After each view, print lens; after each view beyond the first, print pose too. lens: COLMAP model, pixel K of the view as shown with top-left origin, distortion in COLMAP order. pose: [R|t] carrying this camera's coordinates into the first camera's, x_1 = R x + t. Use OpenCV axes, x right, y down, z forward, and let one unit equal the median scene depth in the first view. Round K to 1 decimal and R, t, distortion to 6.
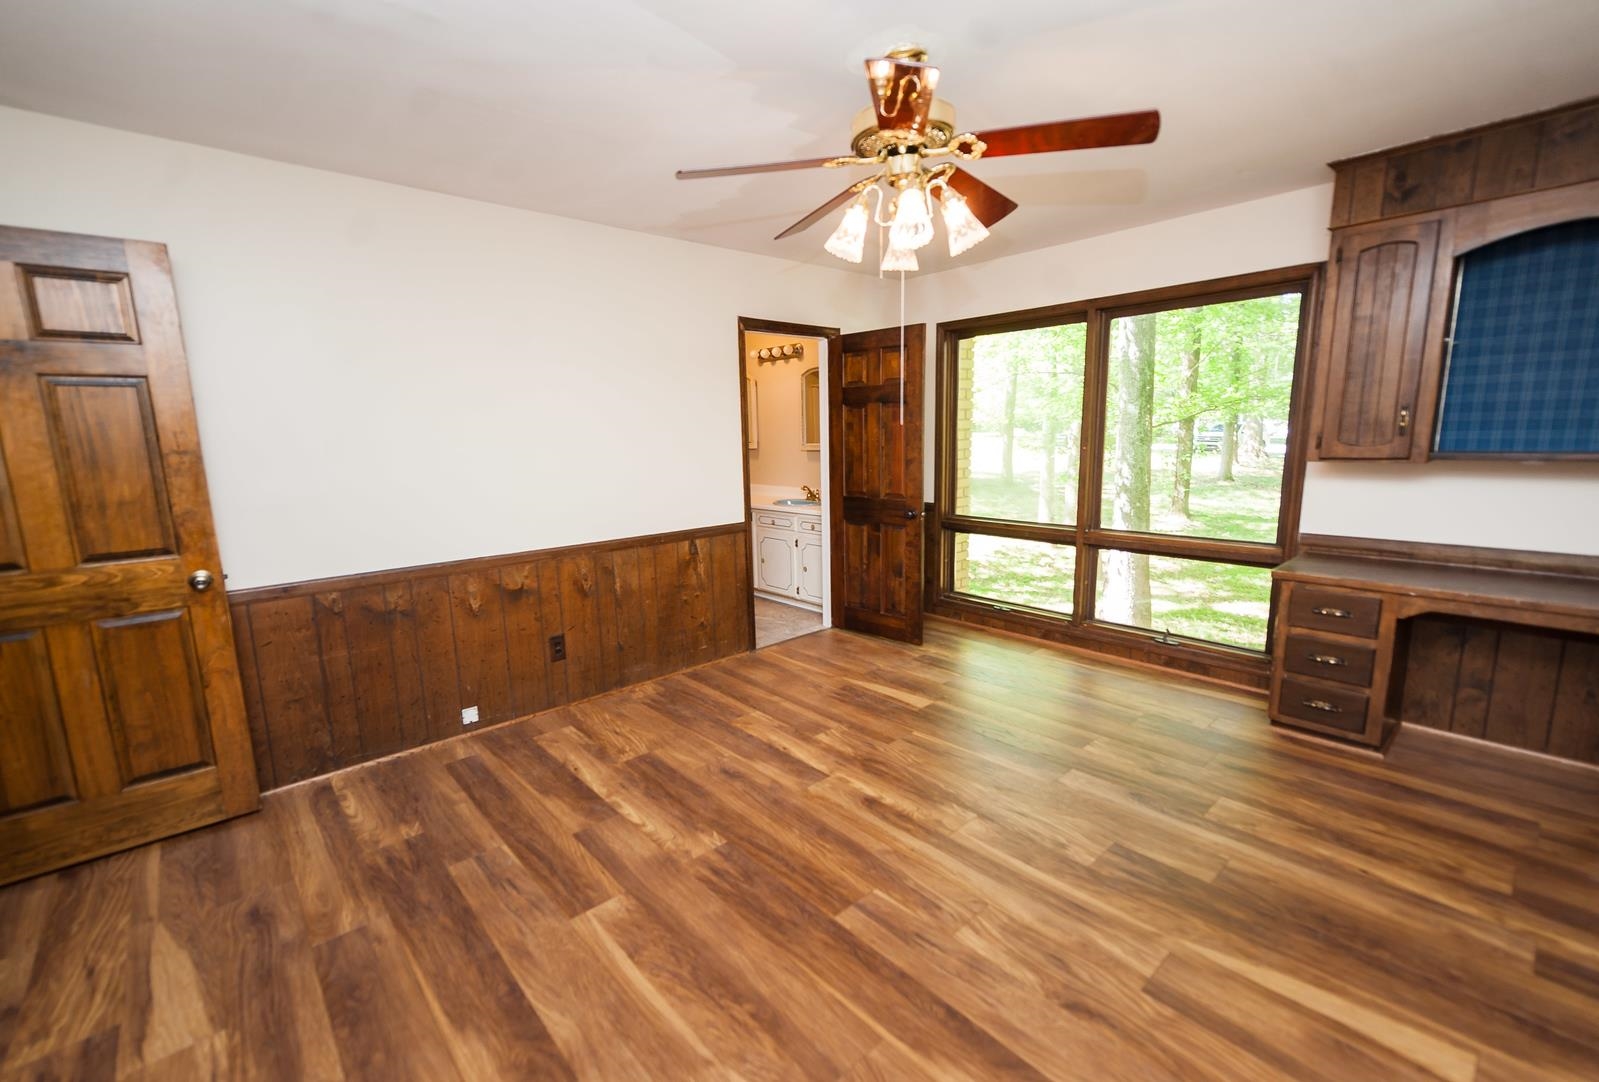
lens RADIAL K [[675.7, 0, 799.5], [0, 675.7, 541.0], [0, 0, 1]] dist [0.001098, 0.000093]
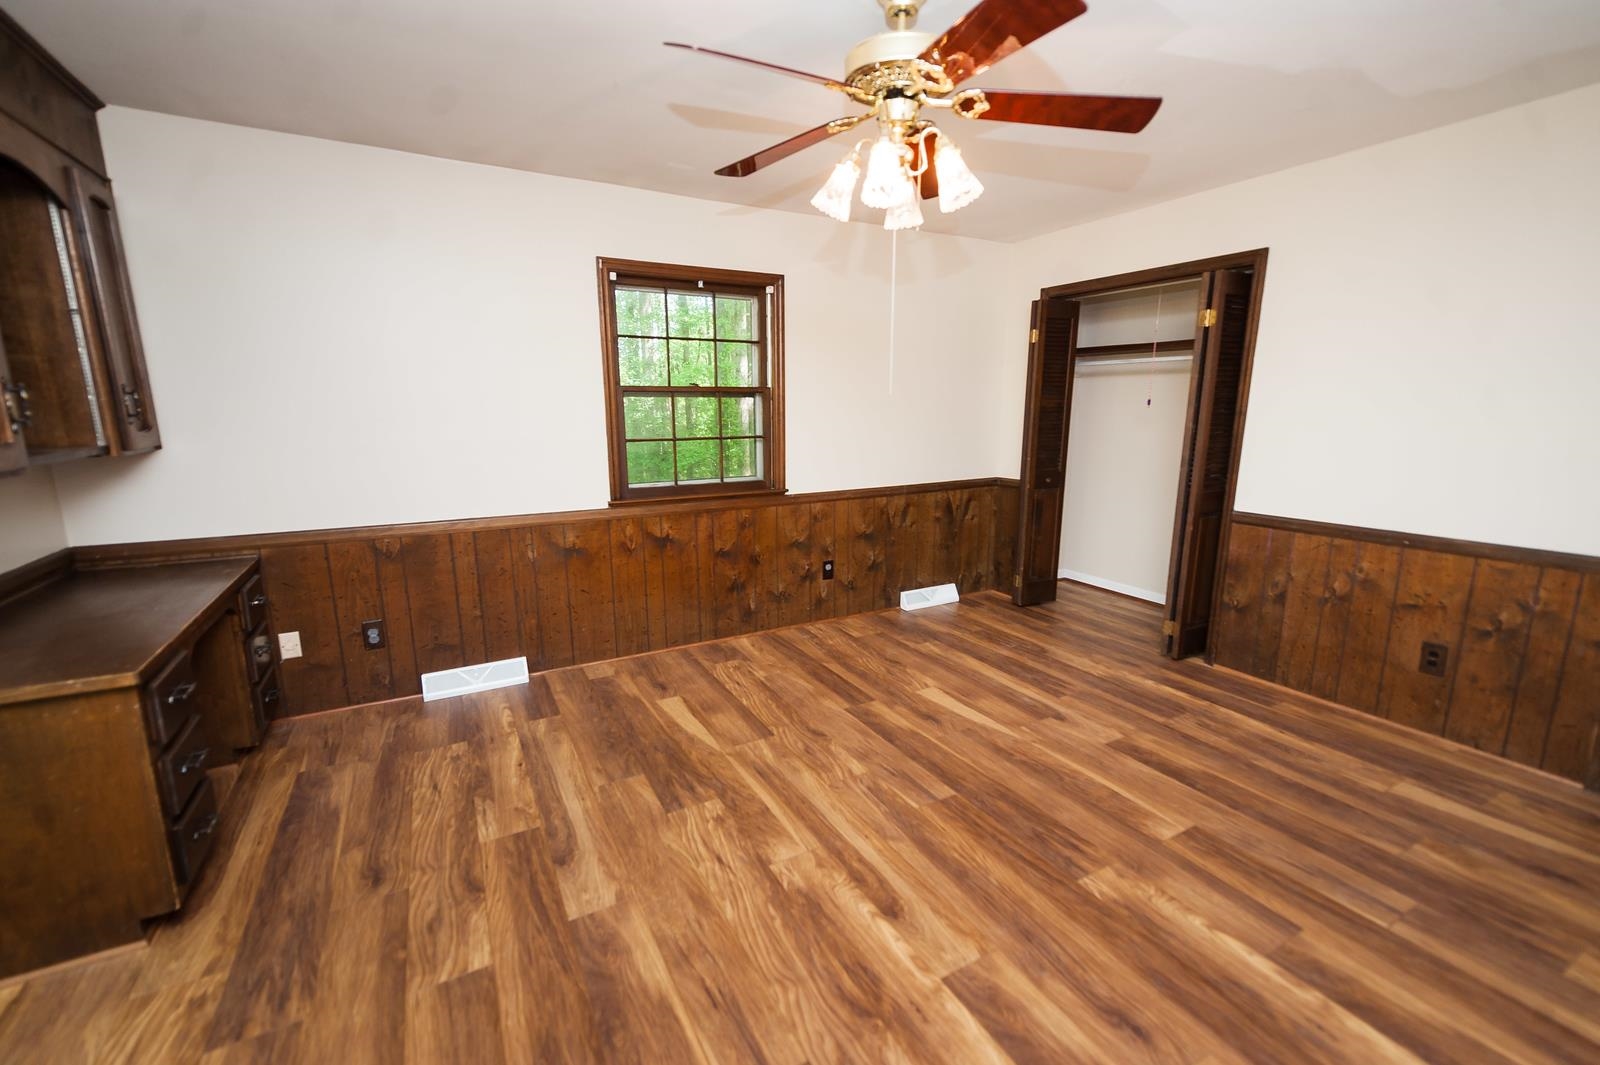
lens RADIAL K [[664.7, 0, 800.0], [0, 664.7, 532.5], [0, 0, 1]] dist [0.016806, -0.012009]
pose [[-0.970928, -0.017844, 0.238707, 0.041411], [0.066551, 0.937780, 0.340792, -0.295143], [-0.229936, 0.346771, -0.909329, 1.807596]]
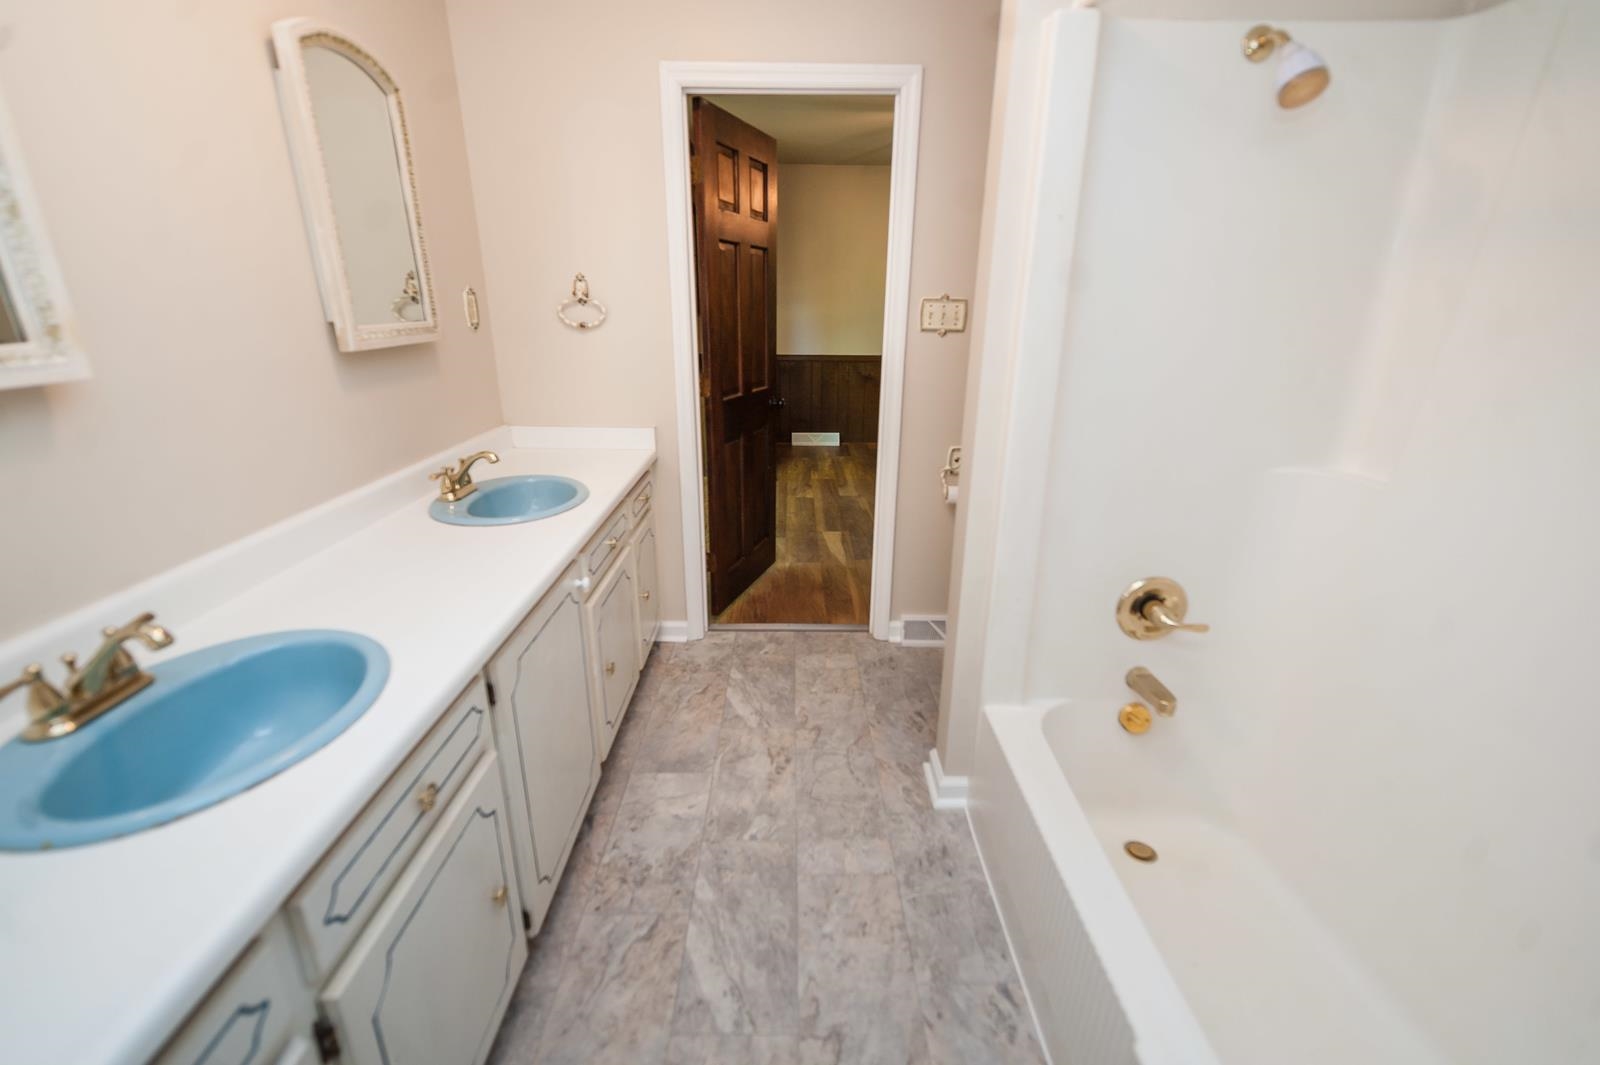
lens RADIAL K [[664.7, 0, 800.0], [0, 664.7, 532.5], [0, 0, 1]] dist [0.016806, -0.012009]
pose [[-0.742709, -0.209912, 0.635862, -0.849865], [0.124889, 0.889508, 0.439521, -0.469289], [-0.657865, 0.405848, -0.634430, 2.854385]]
